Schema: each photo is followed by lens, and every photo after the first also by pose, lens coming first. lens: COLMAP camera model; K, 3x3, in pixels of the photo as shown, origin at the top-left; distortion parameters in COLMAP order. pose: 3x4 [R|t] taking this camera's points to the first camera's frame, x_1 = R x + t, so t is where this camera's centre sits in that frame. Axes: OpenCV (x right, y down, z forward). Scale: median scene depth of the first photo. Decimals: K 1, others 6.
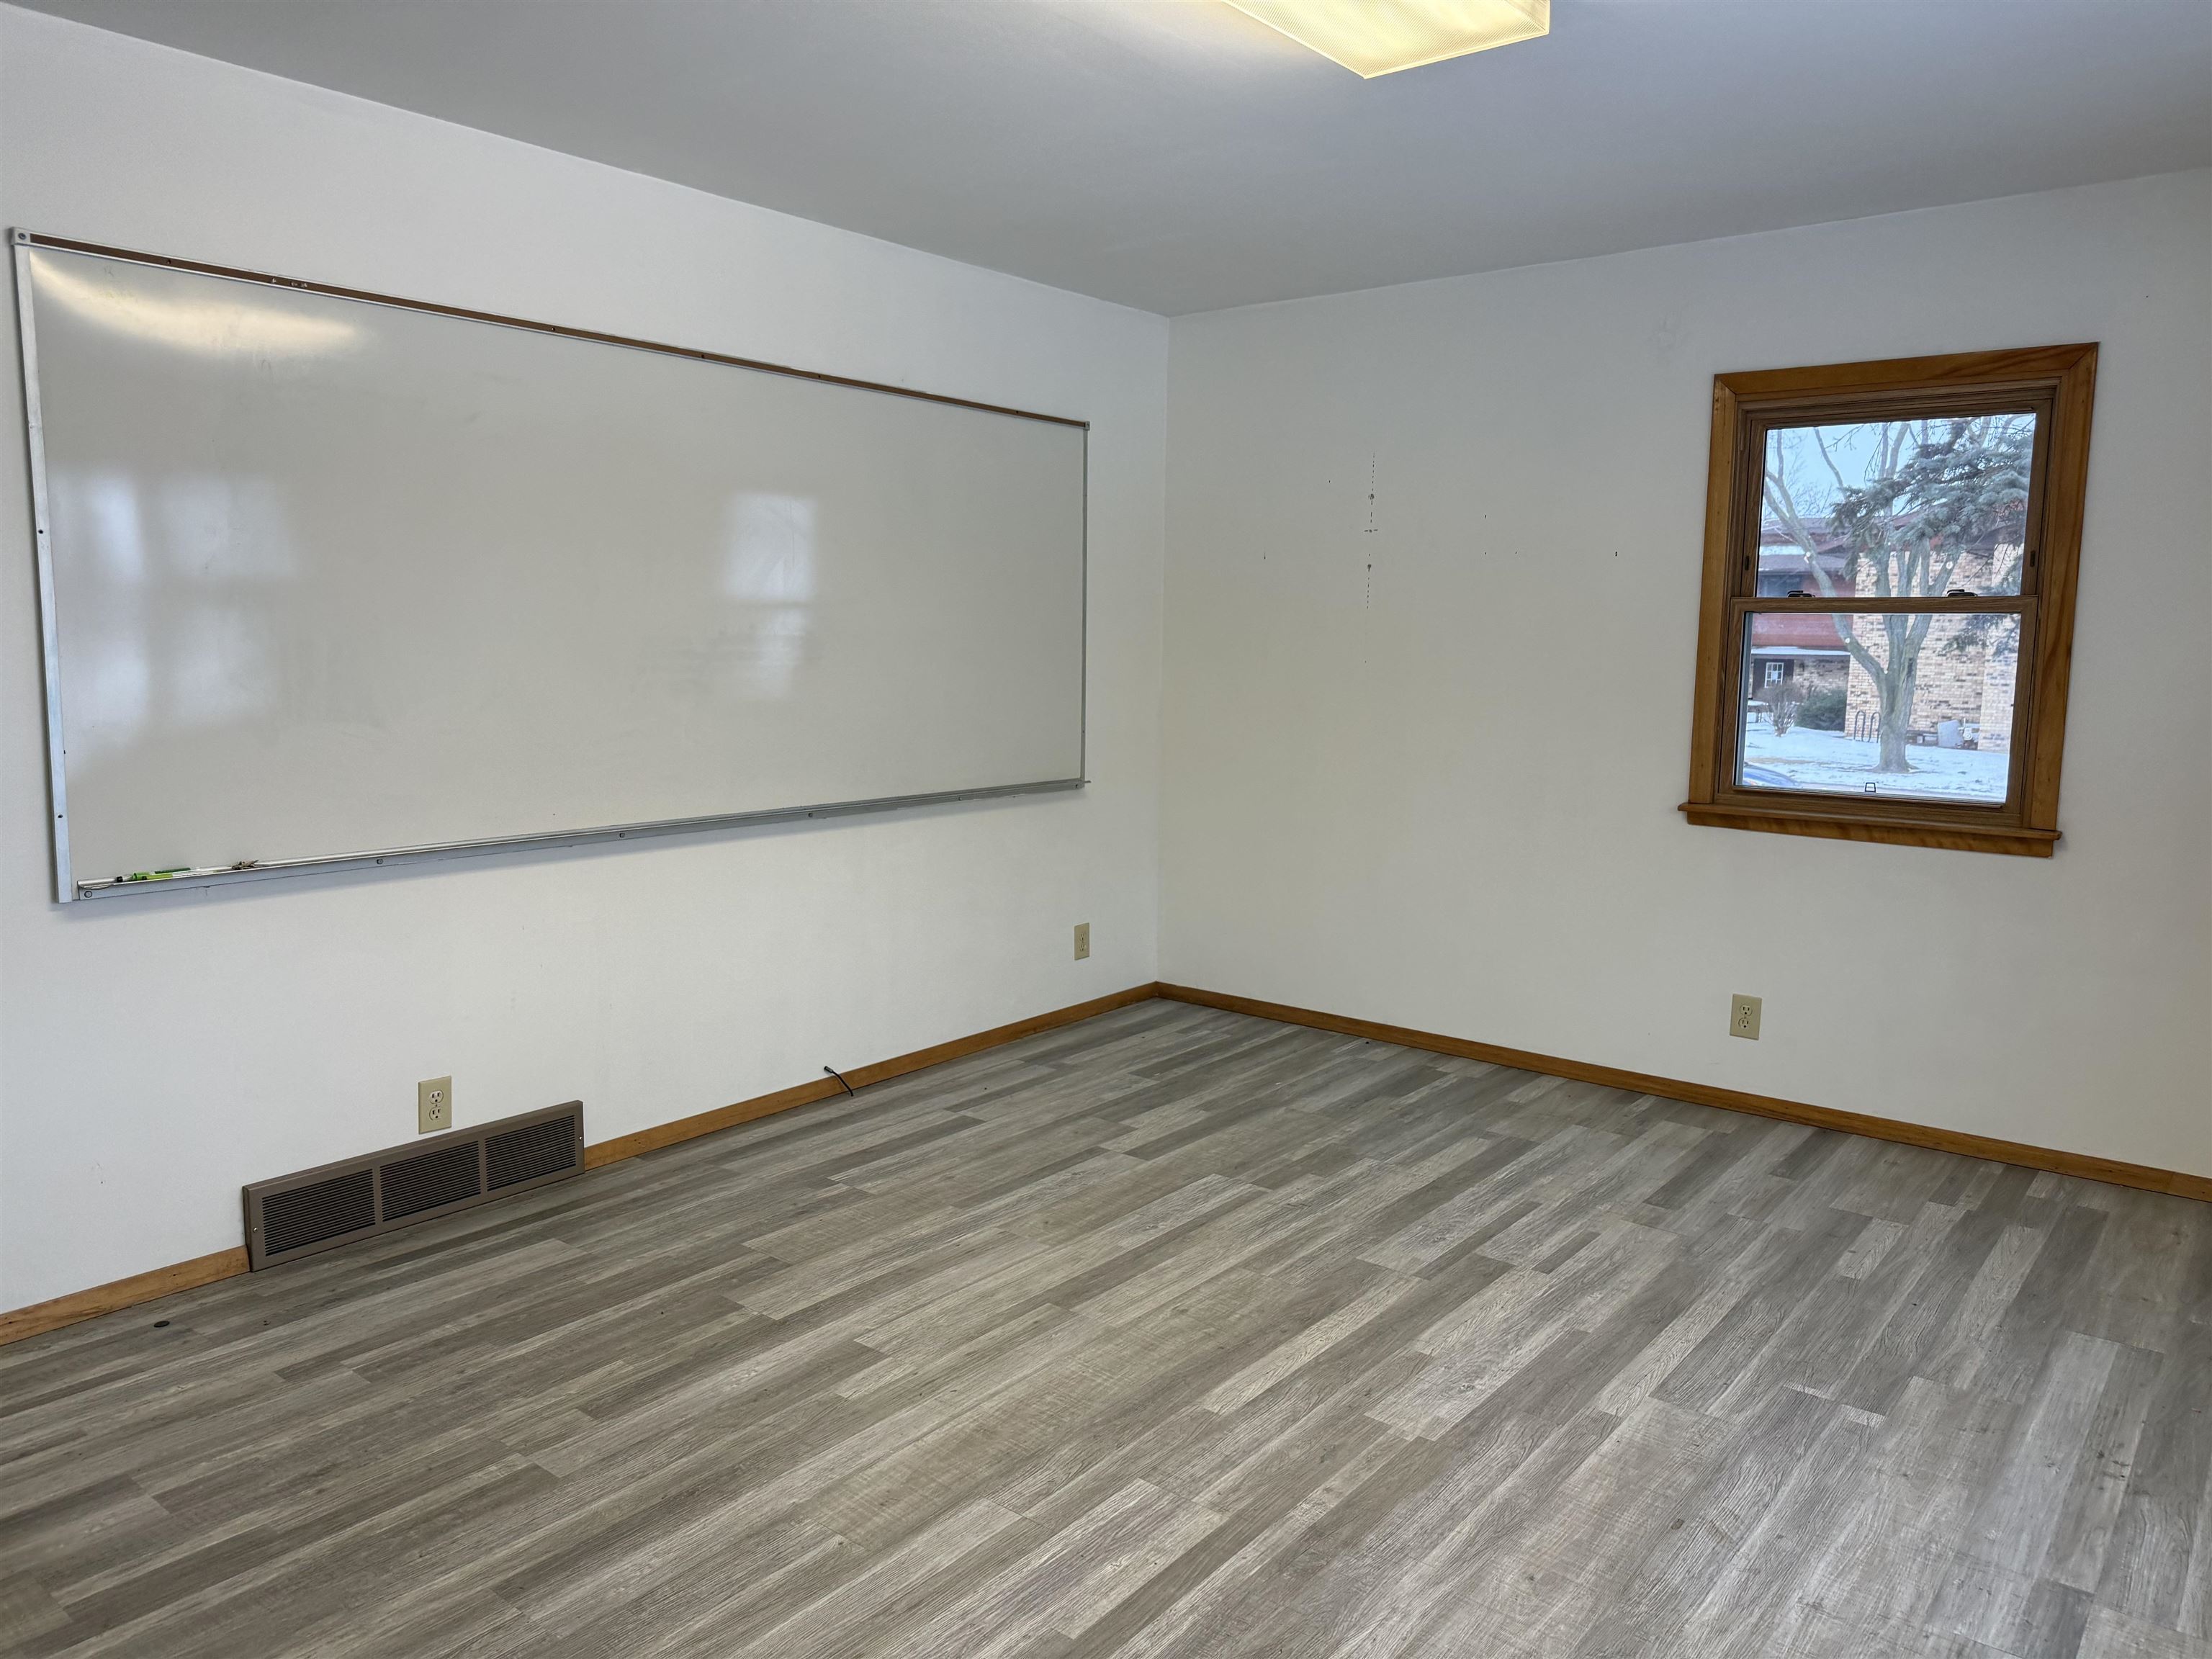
lens RADIAL K [[1553.9, 0, 1105.4], [0, 1553.9, 821.7], [0, 0, 1]] dist [0.078224, -0.064997]
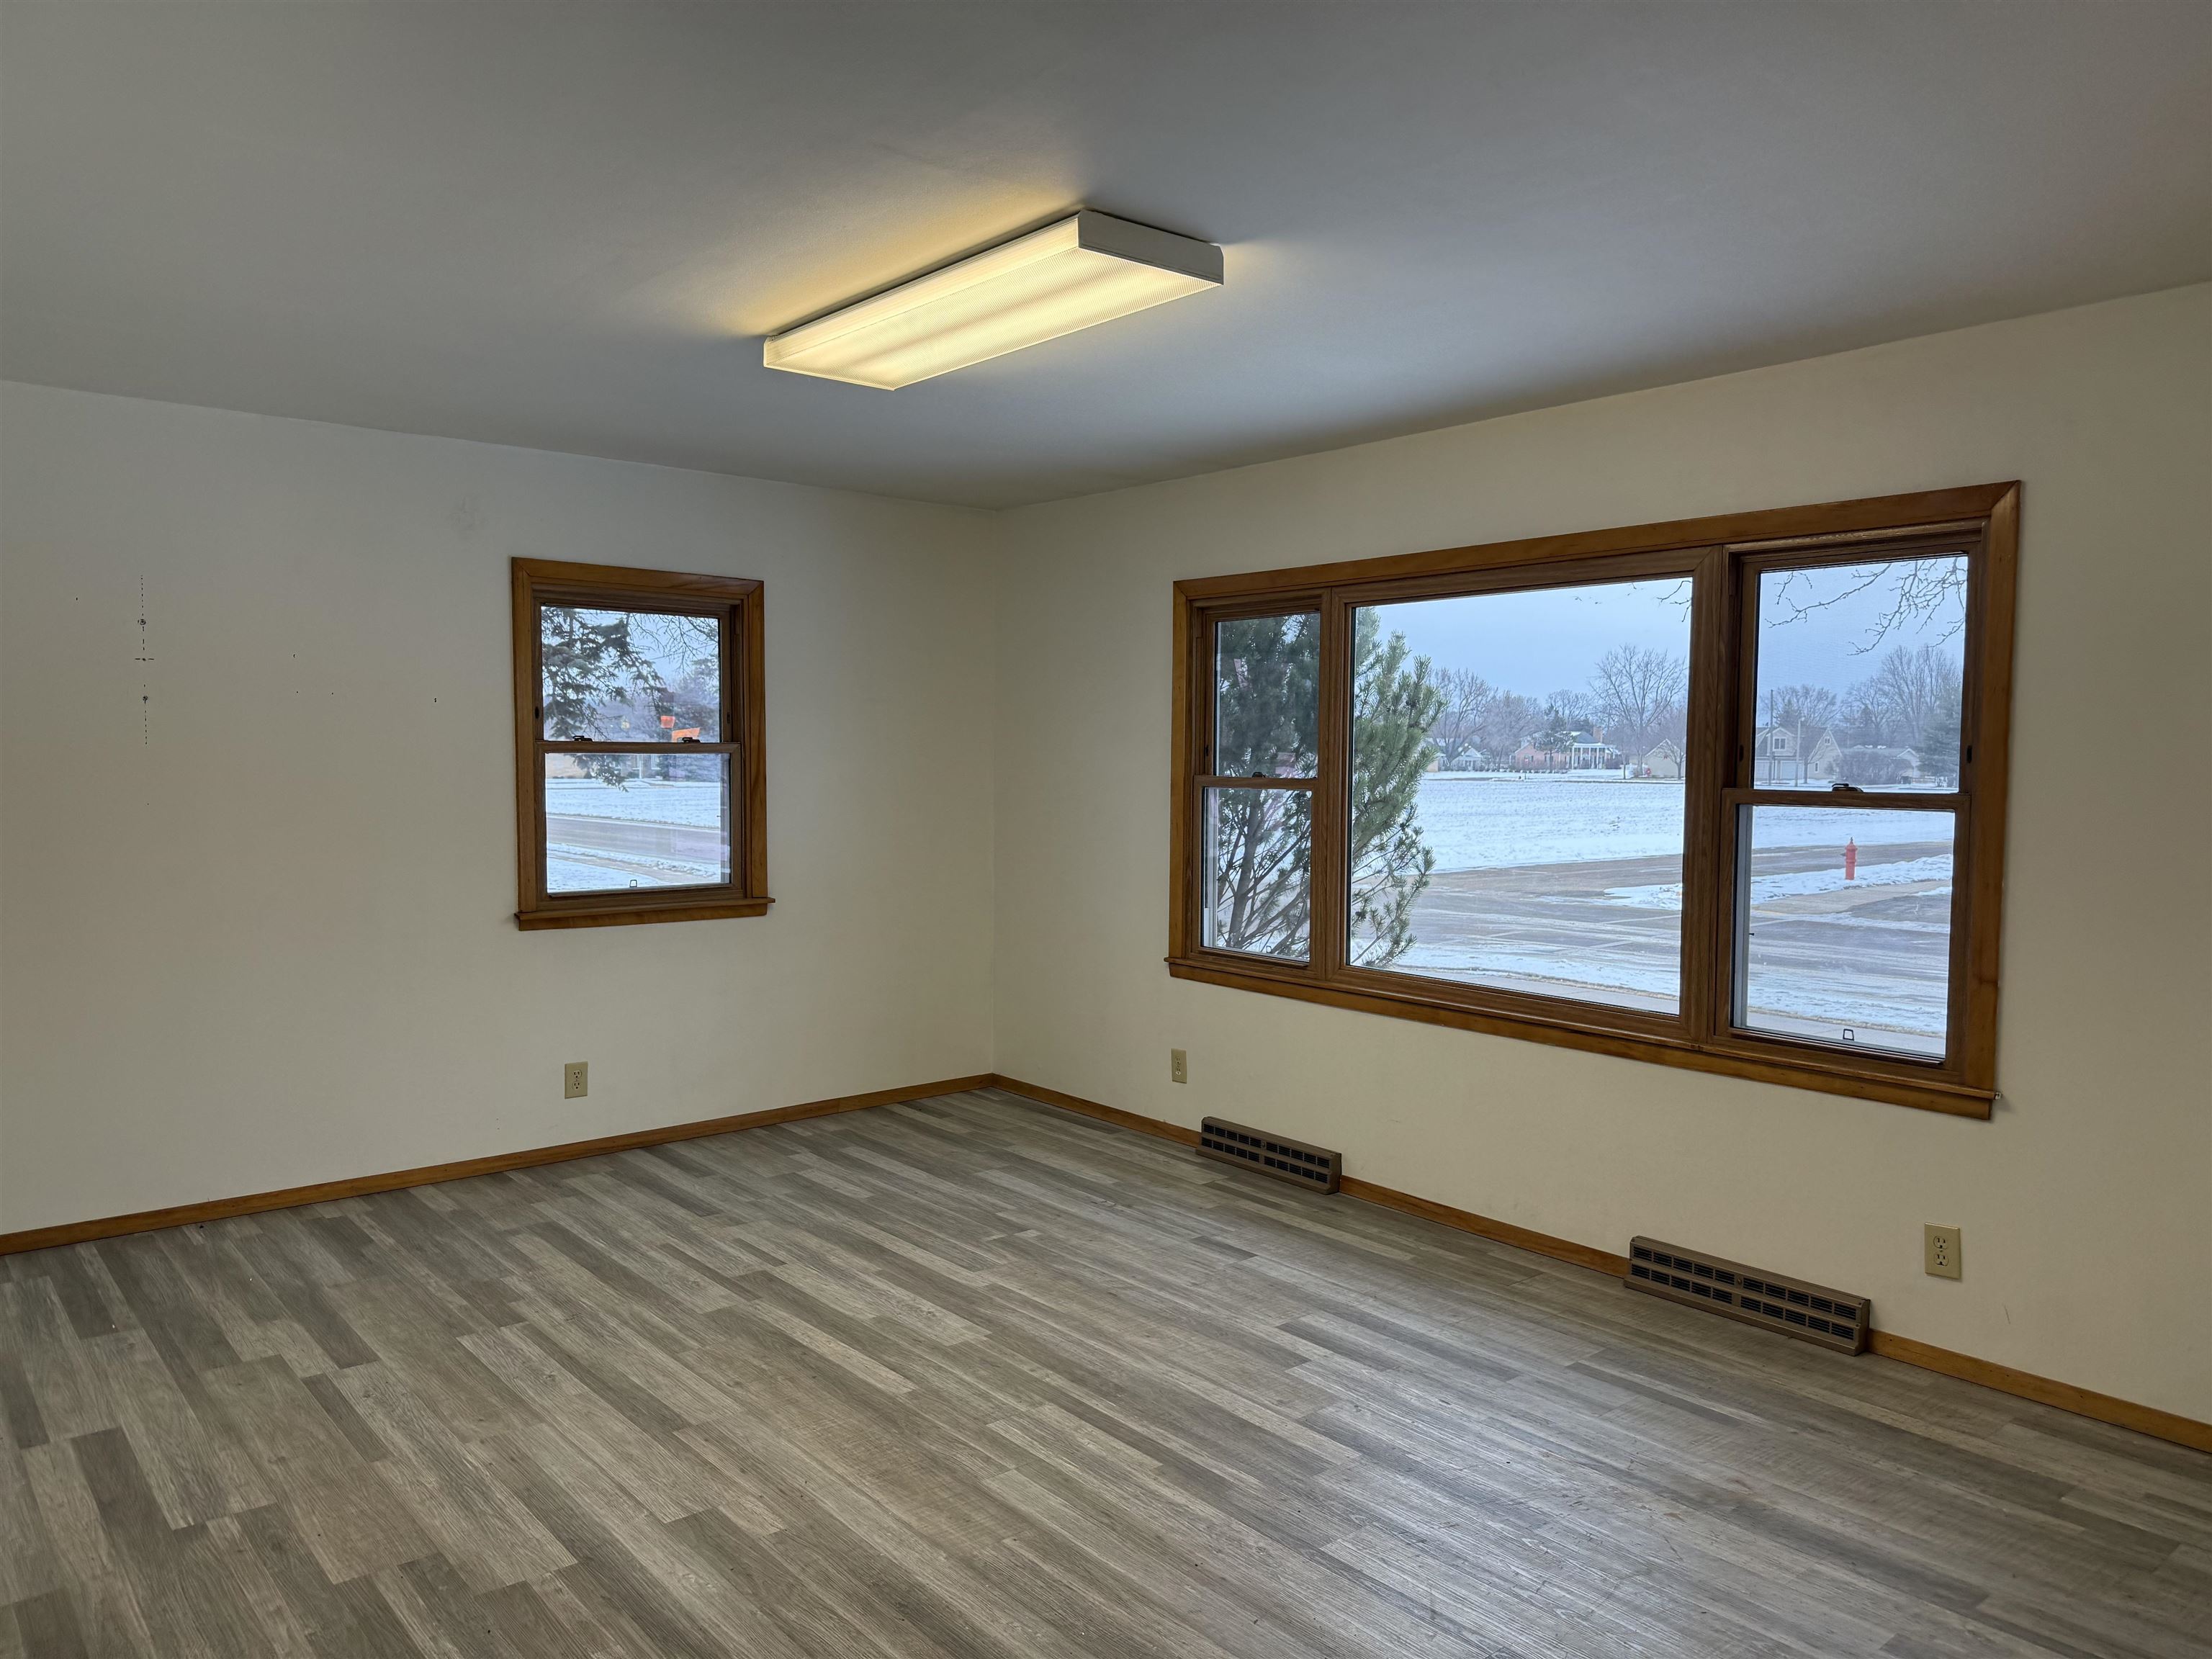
lens RADIAL K [[1553.9, 0, 1110.5], [0, 1553.9, 826.2], [0, 0, 1]] dist [0.078224, -0.064997]
pose [[0.202964, -0.061378, 0.977261, -0.854288], [0.116180, 0.992493, 0.038205, -0.087395], [-0.972269, 0.105784, 0.208571, 0.393588]]
